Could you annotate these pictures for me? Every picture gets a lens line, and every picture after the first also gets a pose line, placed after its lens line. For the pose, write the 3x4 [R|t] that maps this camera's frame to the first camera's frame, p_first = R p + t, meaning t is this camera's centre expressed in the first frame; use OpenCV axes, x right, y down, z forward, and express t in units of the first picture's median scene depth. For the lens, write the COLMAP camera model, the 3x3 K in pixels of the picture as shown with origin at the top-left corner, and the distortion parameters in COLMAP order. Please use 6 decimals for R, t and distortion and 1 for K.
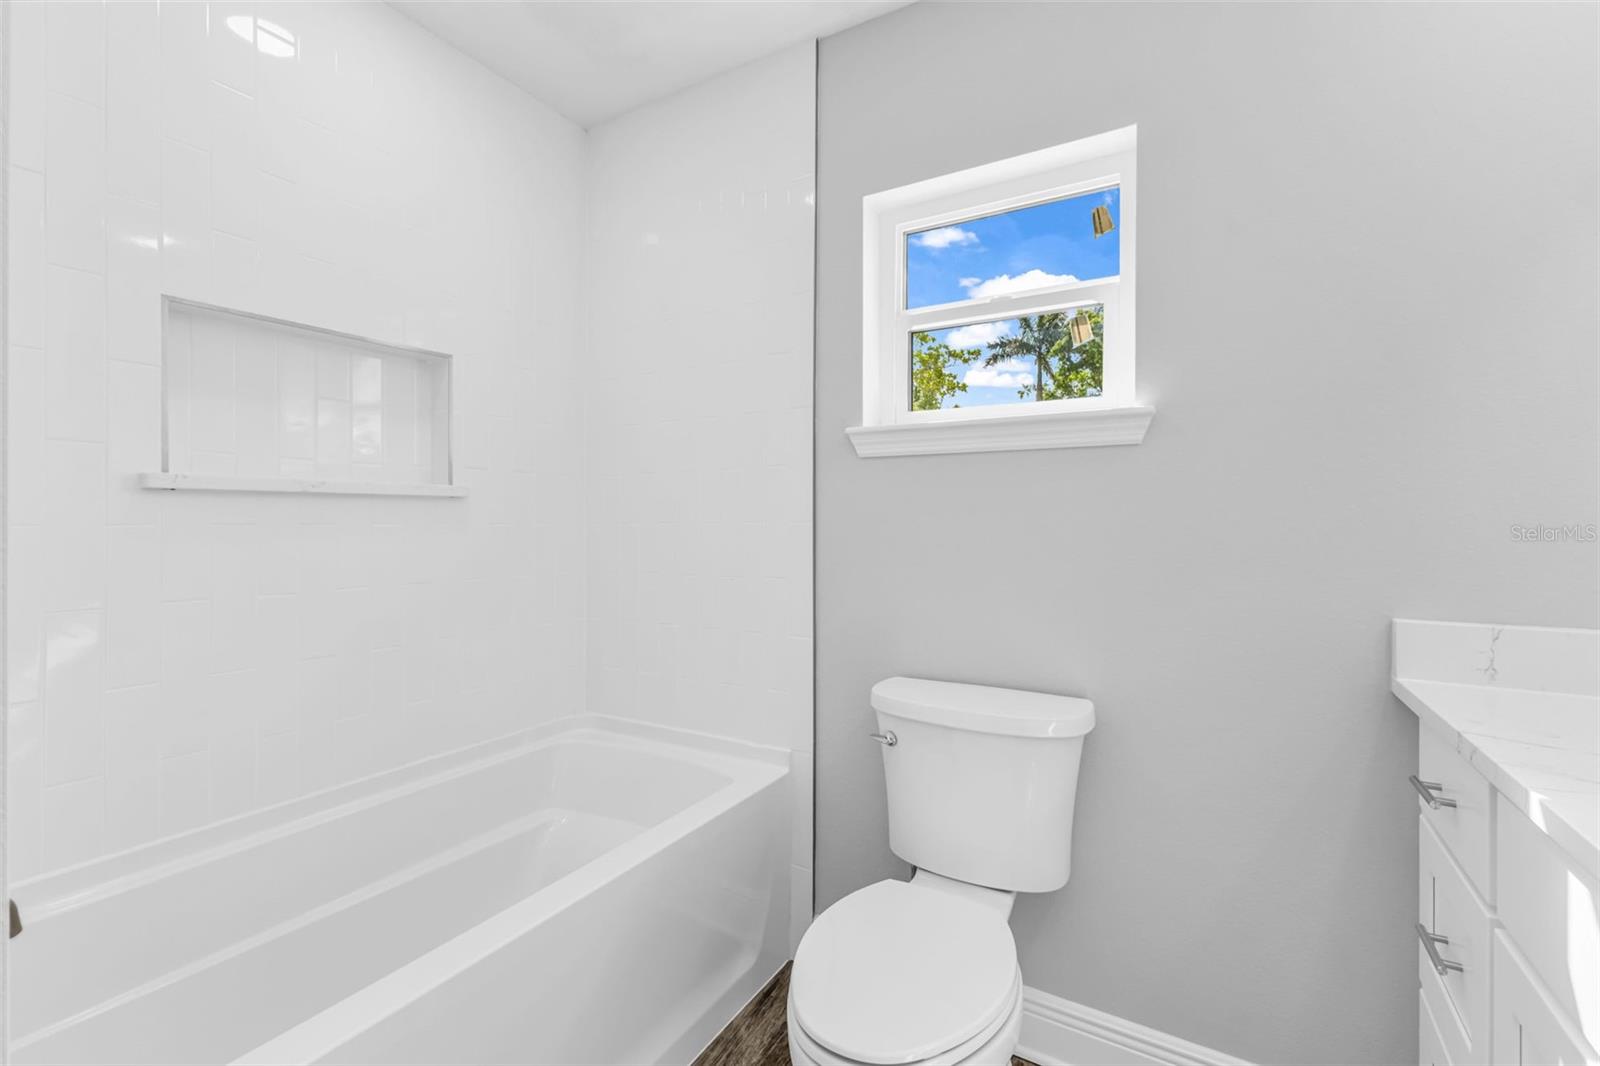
lens RADIAL K [[699.4, 0, 798.8], [0, 699.4, 519.9], [0, 0, 1]] dist [0.012742, -0.000654]
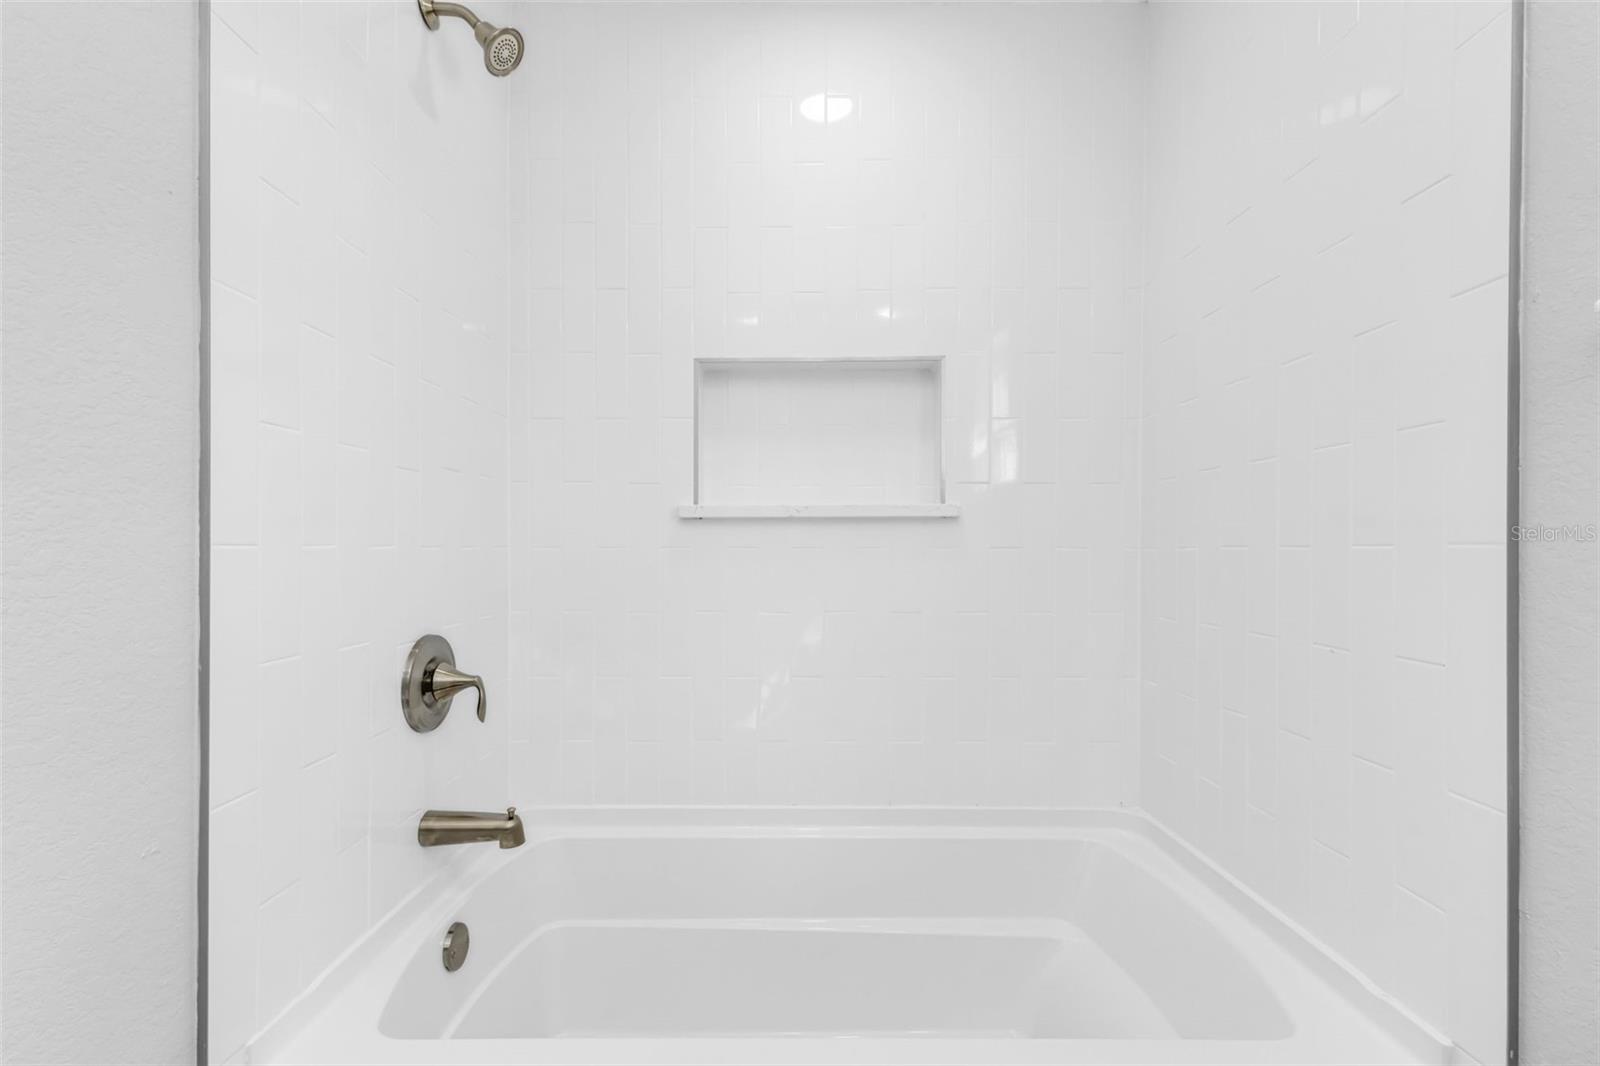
lens RADIAL K [[737.9, 0, 800.8], [0, 737.9, 535.4], [0, 0, 1]] dist [0.018422, 0.000231]
pose [[0.507577, -0.011799, -0.861526, 0.256256], [0.001743, 0.999918, -0.012668, 0.001789], [0.861605, 0.004928, 0.507556, 0.439220]]
